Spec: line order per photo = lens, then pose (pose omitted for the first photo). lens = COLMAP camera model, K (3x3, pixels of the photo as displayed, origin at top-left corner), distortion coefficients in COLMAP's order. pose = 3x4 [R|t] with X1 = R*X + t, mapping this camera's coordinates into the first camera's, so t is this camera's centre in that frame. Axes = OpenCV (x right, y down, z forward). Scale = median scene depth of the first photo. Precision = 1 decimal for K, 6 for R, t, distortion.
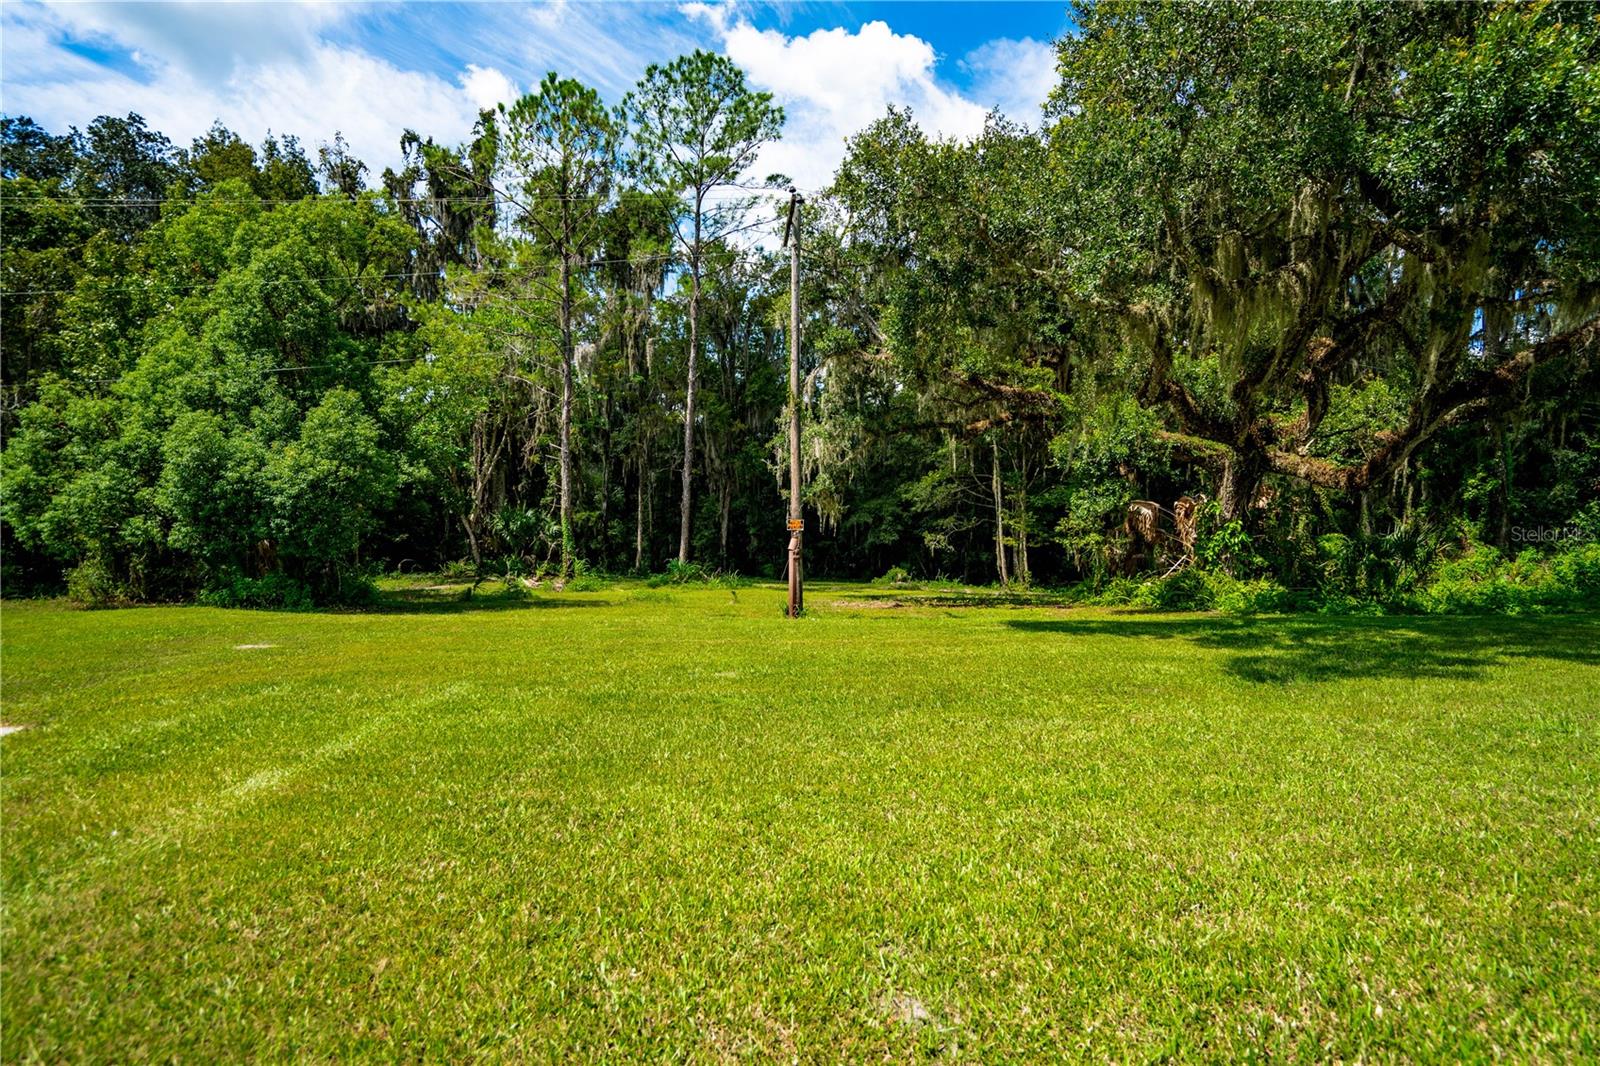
lens RADIAL K [[761.2, 0, 800.0], [0, 761.2, 533.0], [0, 0, 1]] dist [-0.000908, -0.000073]
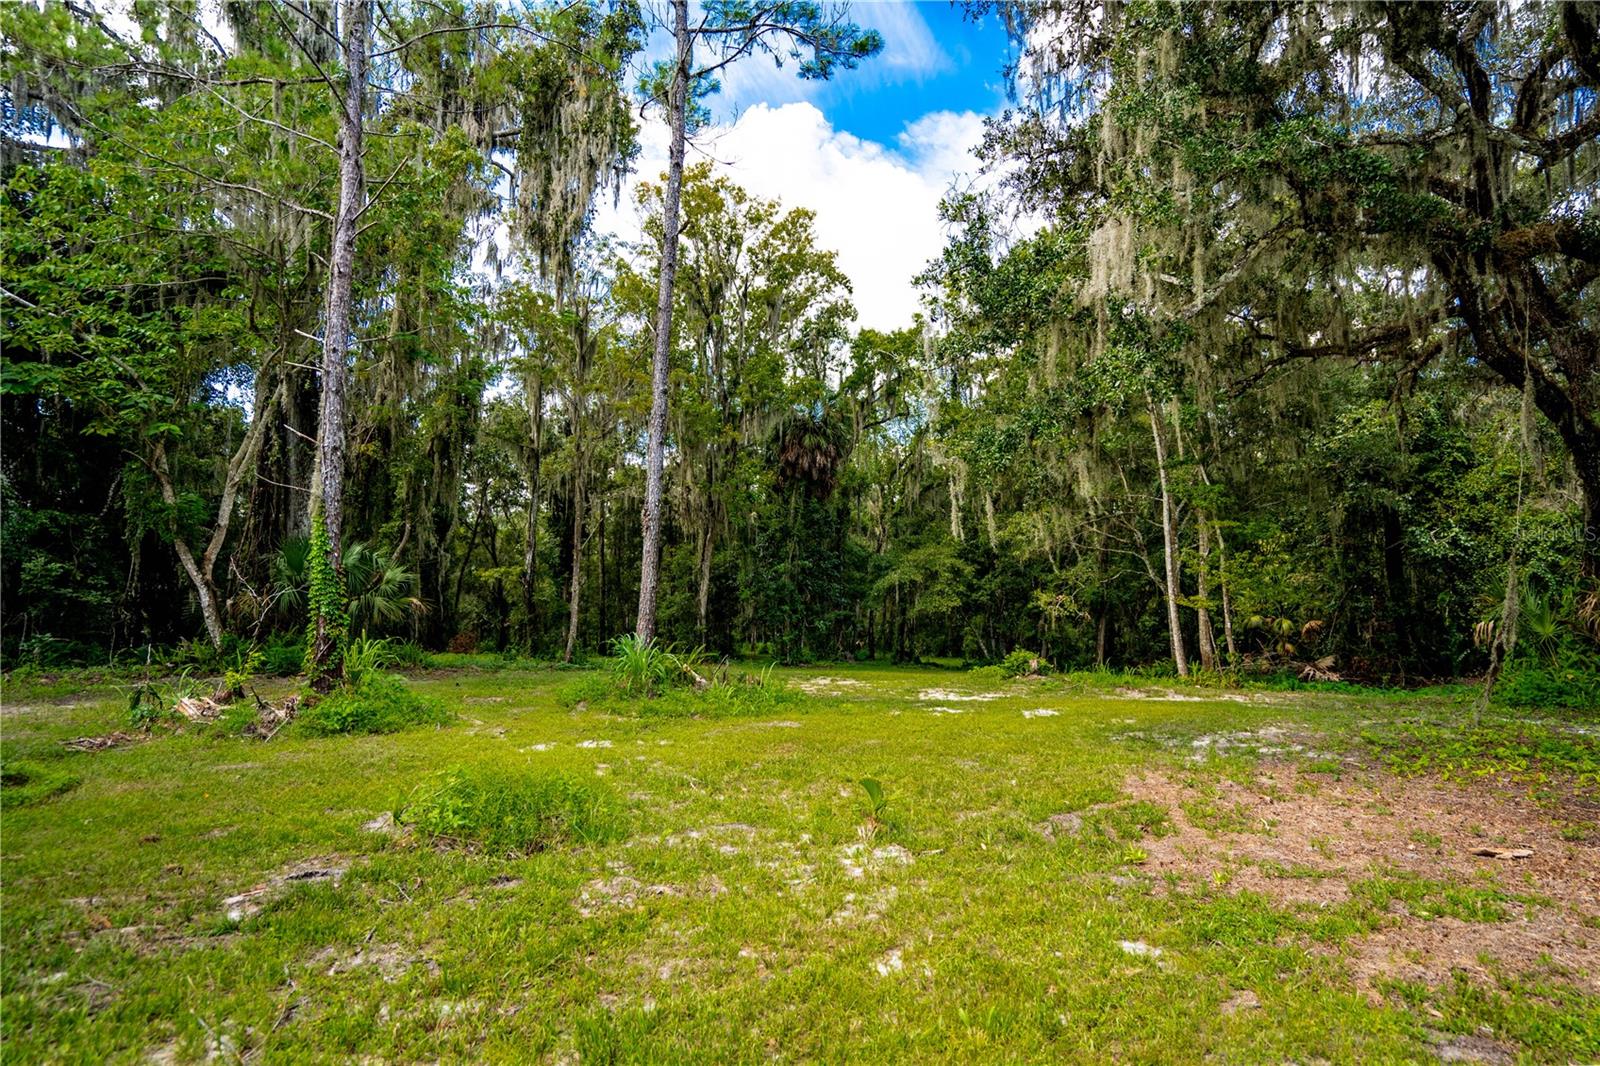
lens RADIAL K [[761.2, 0, 800.0], [0, 761.2, 533.0], [0, 0, 1]] dist [-0.000908, -0.000073]
pose [[0.999040, 0.003425, 0.043677, -0.045745], [0.000919, 0.995080, -0.099072, 0.011279], [-0.043801, 0.099017, 0.994121, 0.318925]]
